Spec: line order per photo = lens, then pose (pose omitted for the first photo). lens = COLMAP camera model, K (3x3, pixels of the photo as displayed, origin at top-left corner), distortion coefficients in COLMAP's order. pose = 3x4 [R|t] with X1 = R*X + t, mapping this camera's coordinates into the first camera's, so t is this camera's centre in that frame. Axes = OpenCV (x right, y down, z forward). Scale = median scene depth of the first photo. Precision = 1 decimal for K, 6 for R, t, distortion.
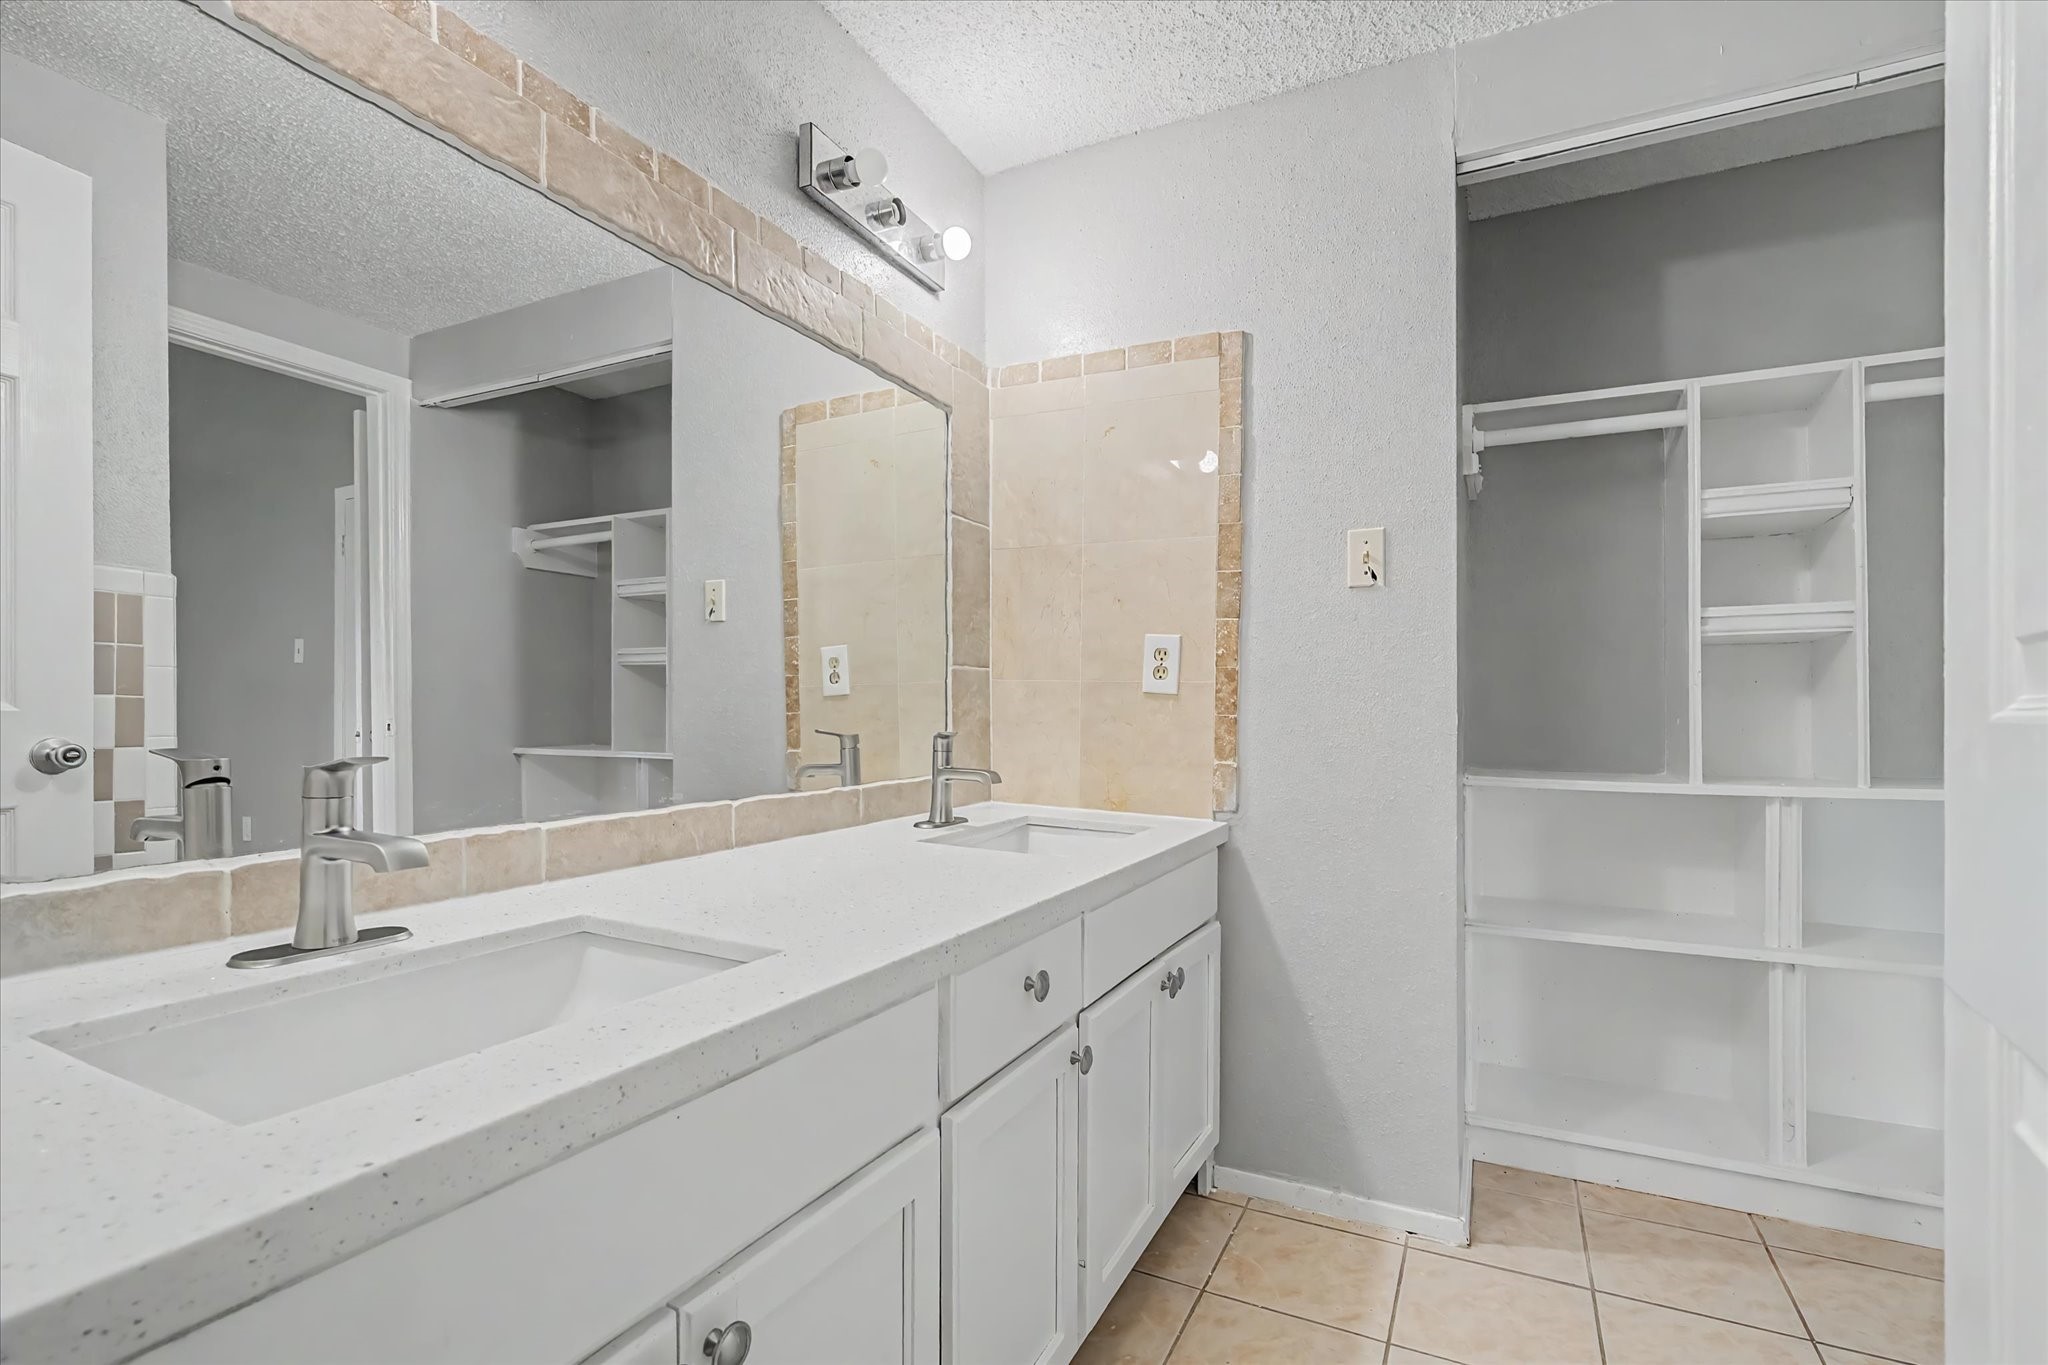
lens RADIAL K [[944.3, 0, 1030.6], [0, 944.3, 698.4], [0, 0, 1]] dist [-0.000104, 0.000048]
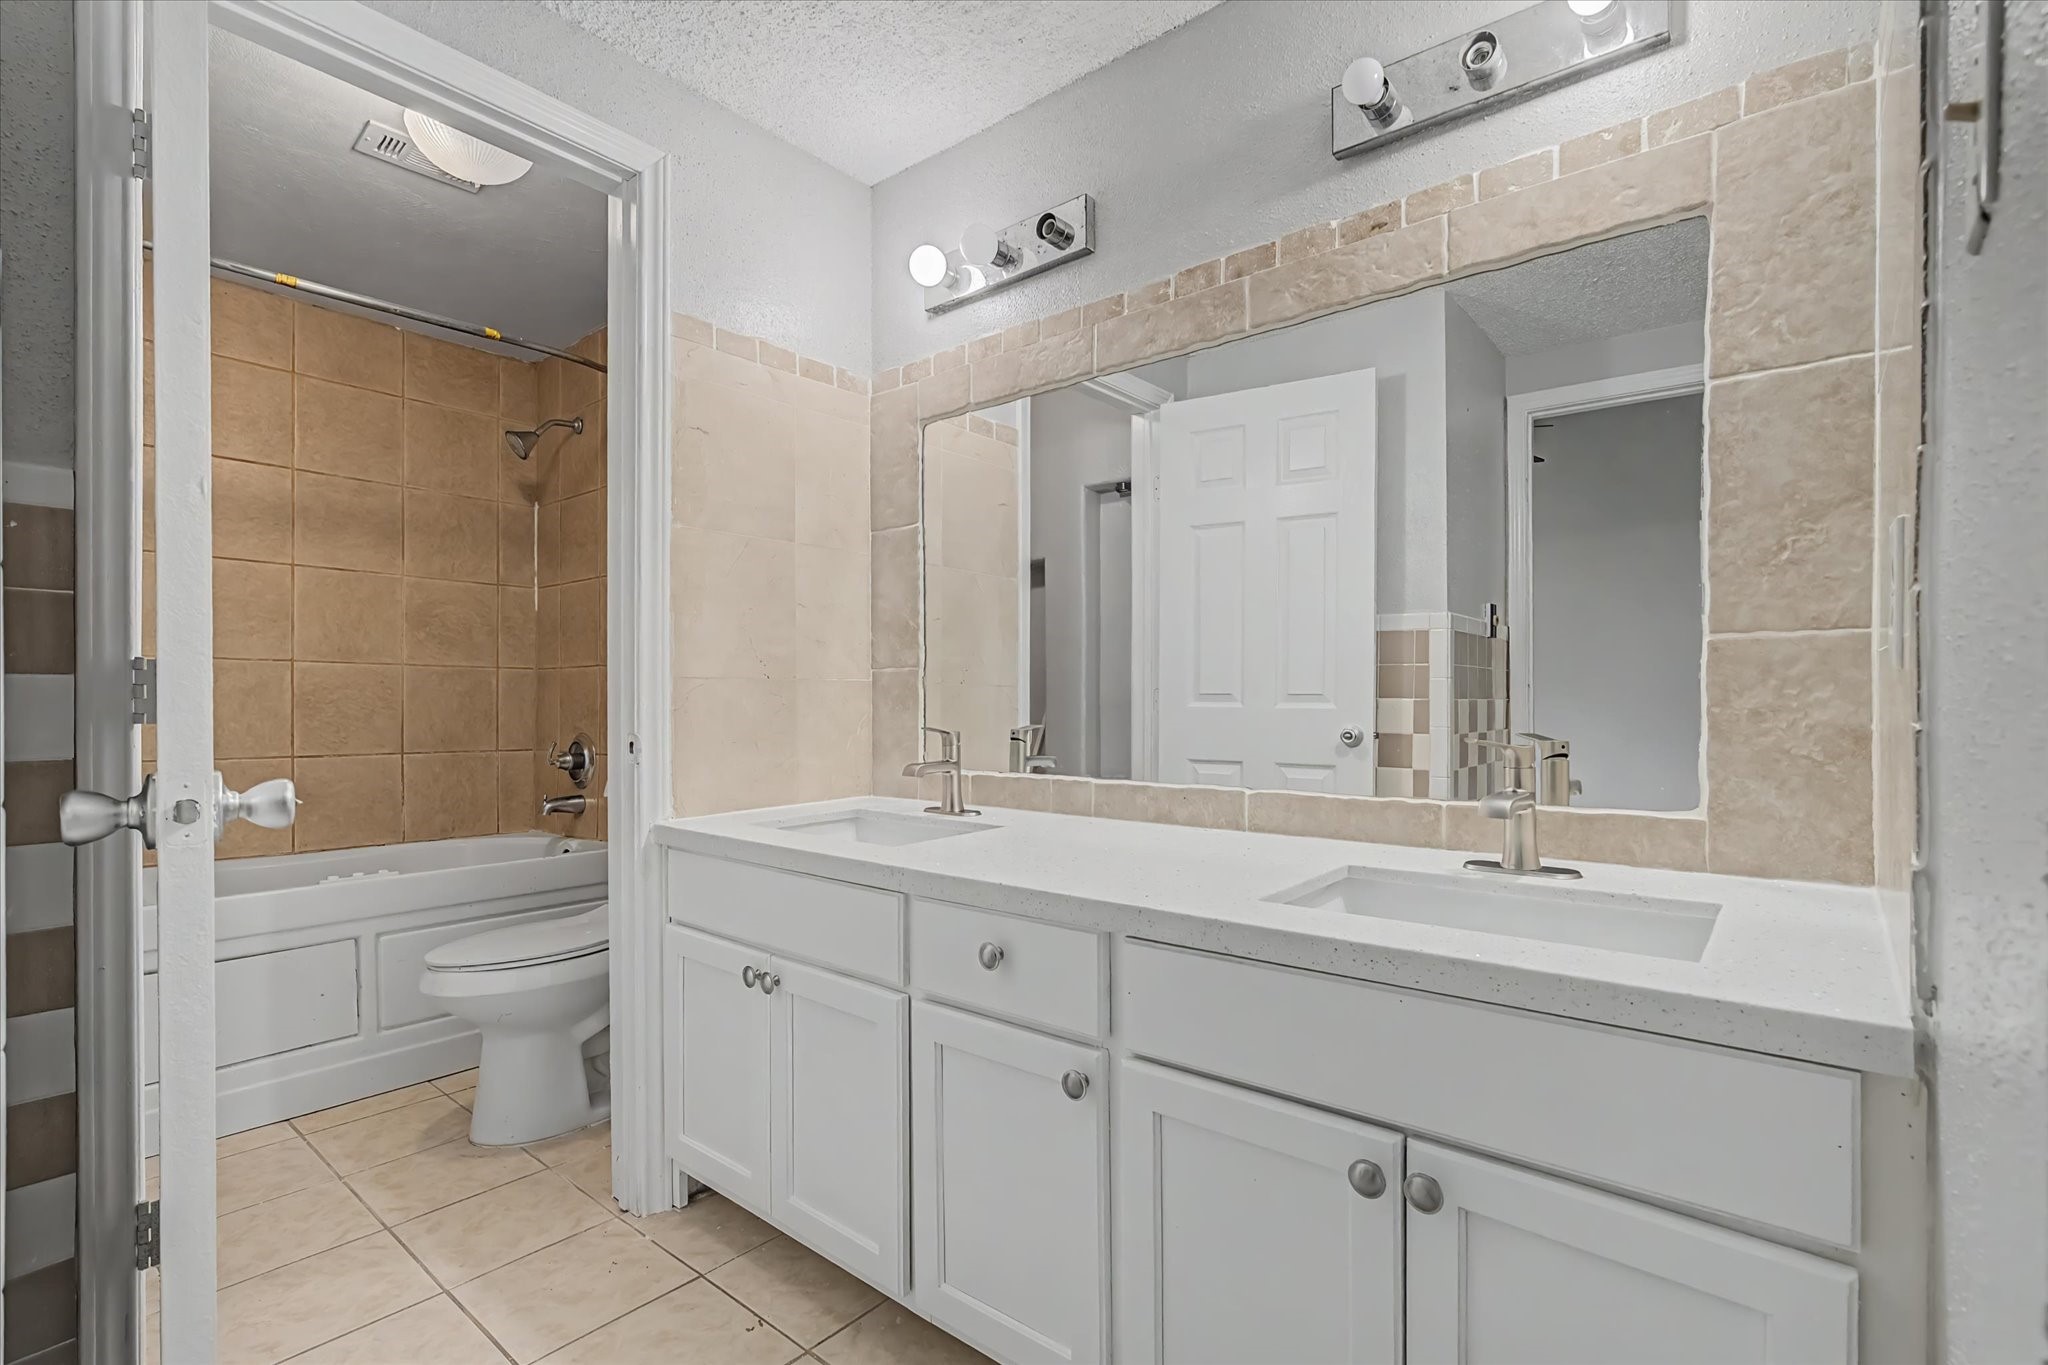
lens RADIAL K [[944.3, 0, 1031.6], [0, 944.3, 699.4], [0, 0, 1]] dist [-0.000104, 0.000048]
pose [[-0.223809, -0.009119, -0.974590, 0.886405], [0.007149, 0.999914, -0.010998, 0.013965], [0.974607, -0.009428, -0.223725, 1.069595]]
